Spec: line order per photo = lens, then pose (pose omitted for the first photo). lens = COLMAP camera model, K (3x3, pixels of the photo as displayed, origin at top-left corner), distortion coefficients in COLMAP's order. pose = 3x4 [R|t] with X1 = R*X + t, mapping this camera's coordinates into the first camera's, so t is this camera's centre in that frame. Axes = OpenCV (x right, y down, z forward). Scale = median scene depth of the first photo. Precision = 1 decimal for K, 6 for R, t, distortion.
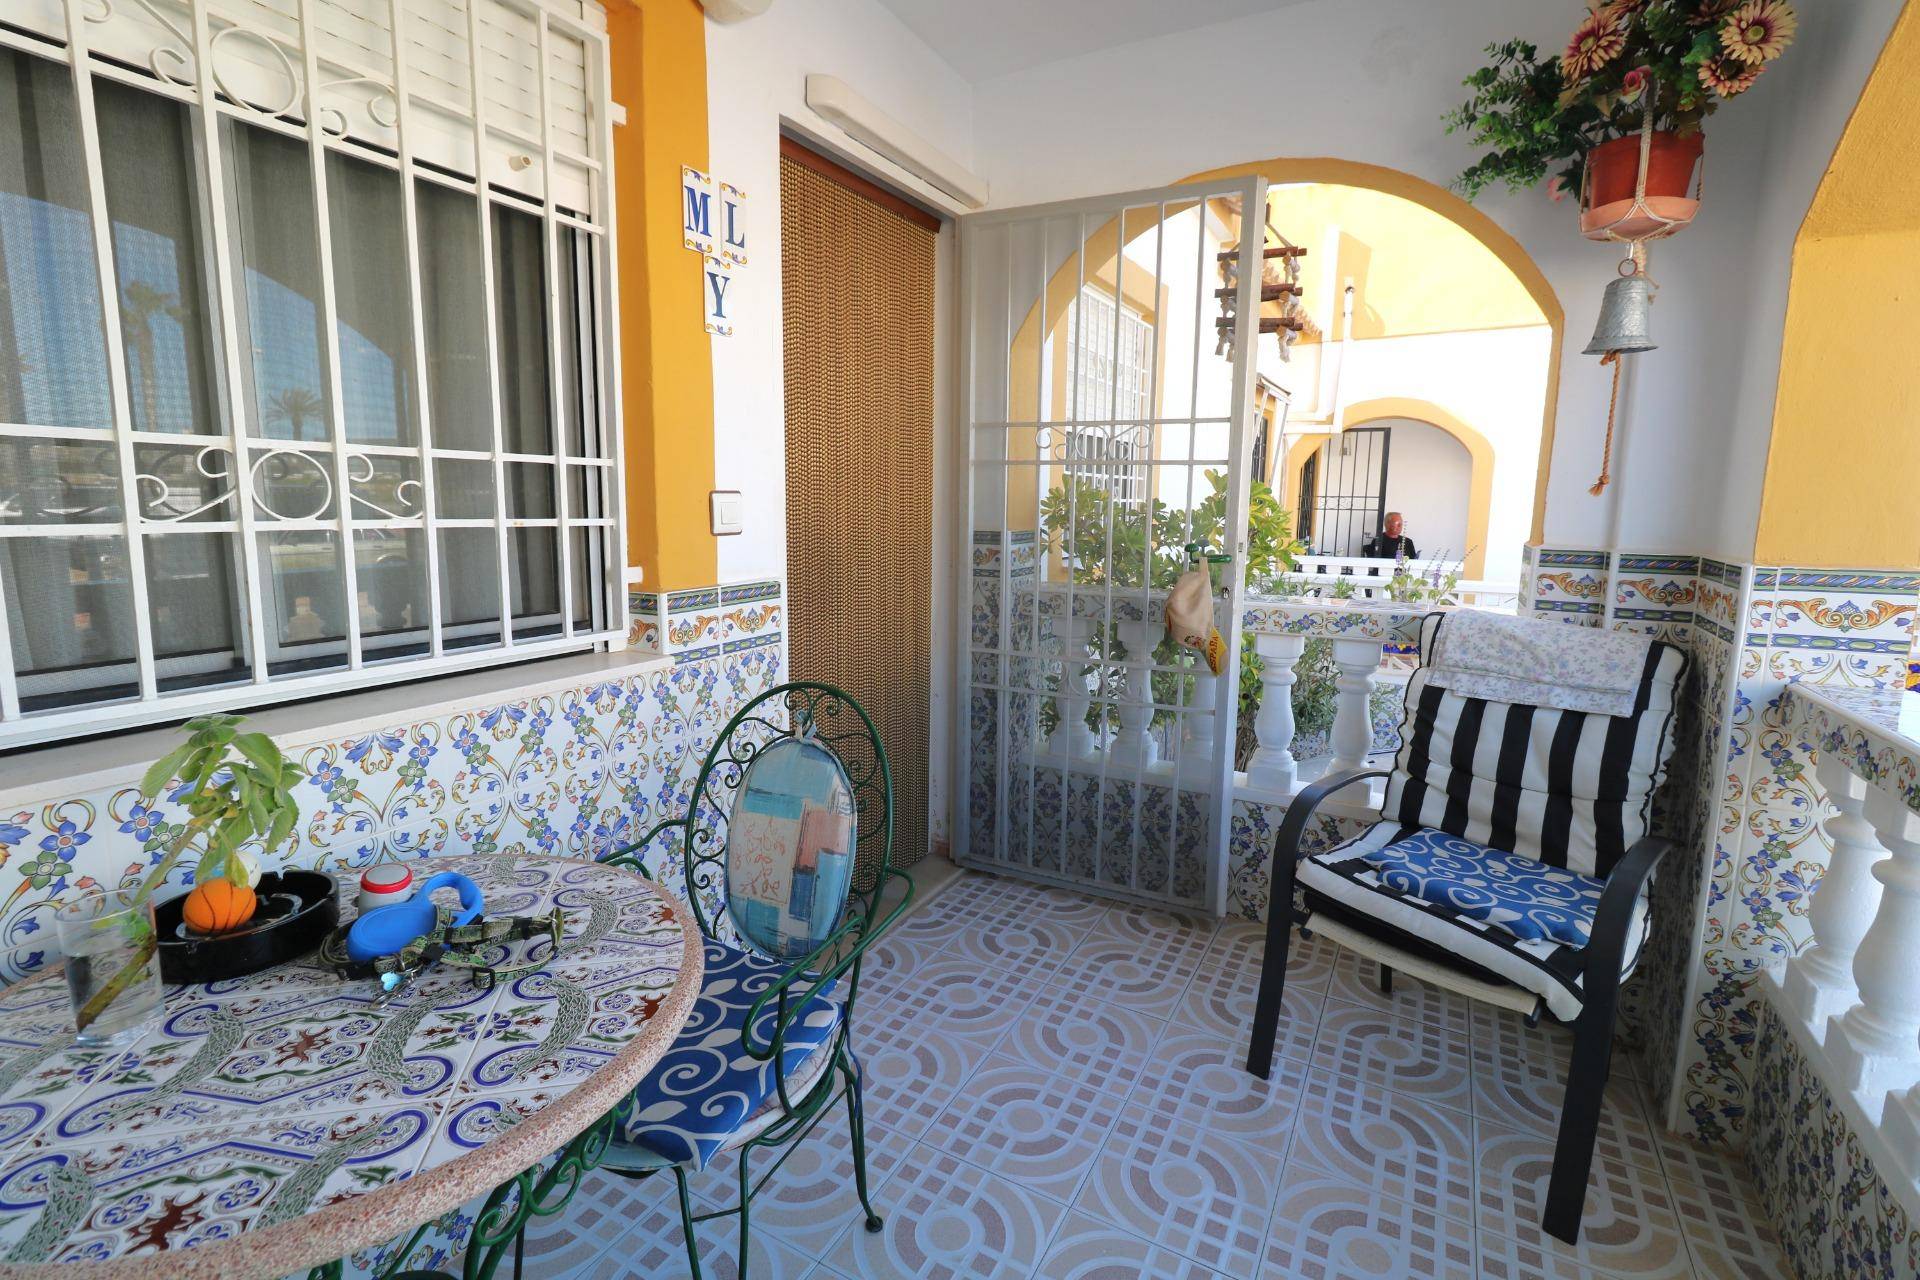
lens RADIAL K [[883.6, 0, 950.1], [0, 883.6, 626.3], [0, 0, 1]] dist [-0.002303, 0.001743]
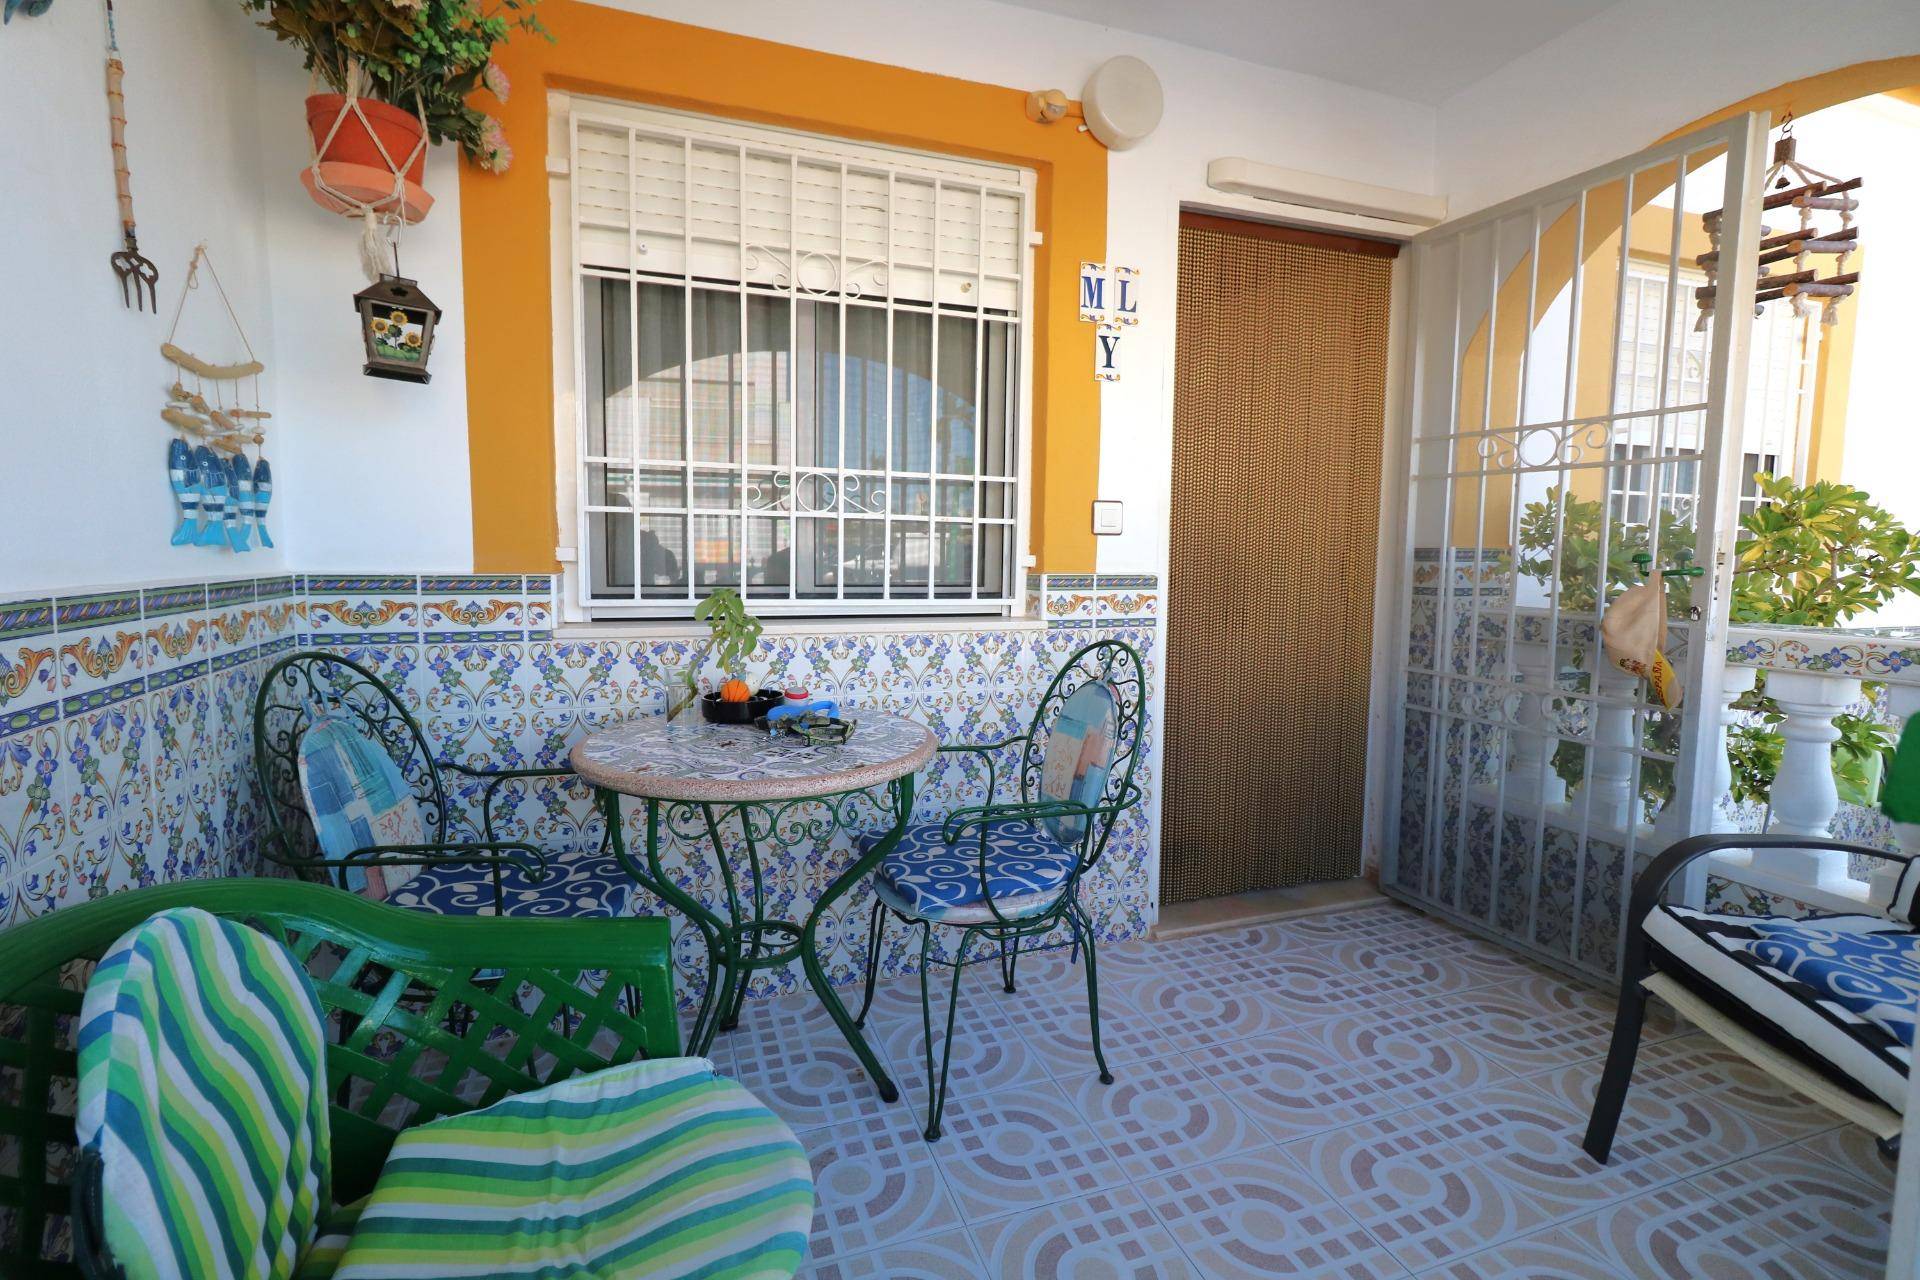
lens RADIAL K [[883.6, 0, 951.0], [0, 883.6, 631.0], [0, 0, 1]] dist [-0.002303, 0.001743]
pose [[0.748056, 0.060372, -0.660884, 0.454323], [-0.102185, 0.994456, -0.024819, 0.094525], [0.655721, 0.086098, 0.750078, -0.102157]]
